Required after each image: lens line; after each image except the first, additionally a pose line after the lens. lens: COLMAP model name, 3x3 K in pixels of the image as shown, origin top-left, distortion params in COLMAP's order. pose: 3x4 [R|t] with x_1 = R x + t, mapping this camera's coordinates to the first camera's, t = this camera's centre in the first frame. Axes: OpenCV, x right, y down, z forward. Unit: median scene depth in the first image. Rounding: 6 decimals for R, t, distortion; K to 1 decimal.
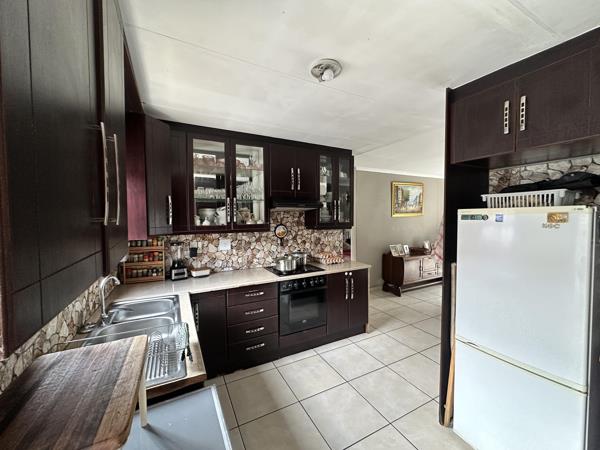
lens RADIAL K [[238.9, 0, 300.4], [0, 238.9, 223.4], [0, 0, 1]] dist [-0.000567, 0.000088]
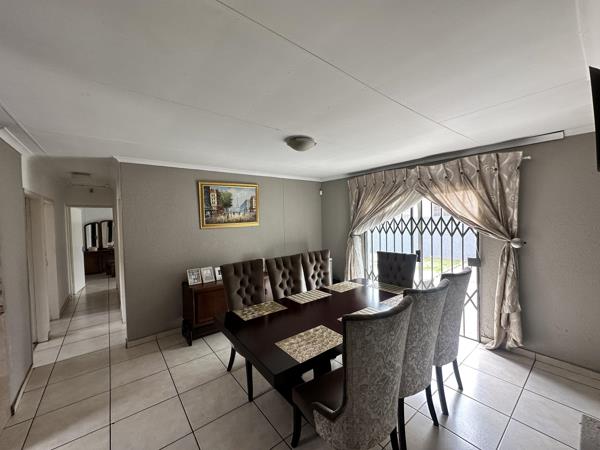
lens RADIAL K [[238.9, 0, 300.0], [0, 238.9, 223.0], [0, 0, 1]] dist [-0.000567, 0.000088]
pose [[0.981246, -0.020516, 0.191665, 0.517126], [0.024658, 0.999511, -0.019251, -0.022506], [-0.191176, 0.023616, 0.981272, 0.219725]]
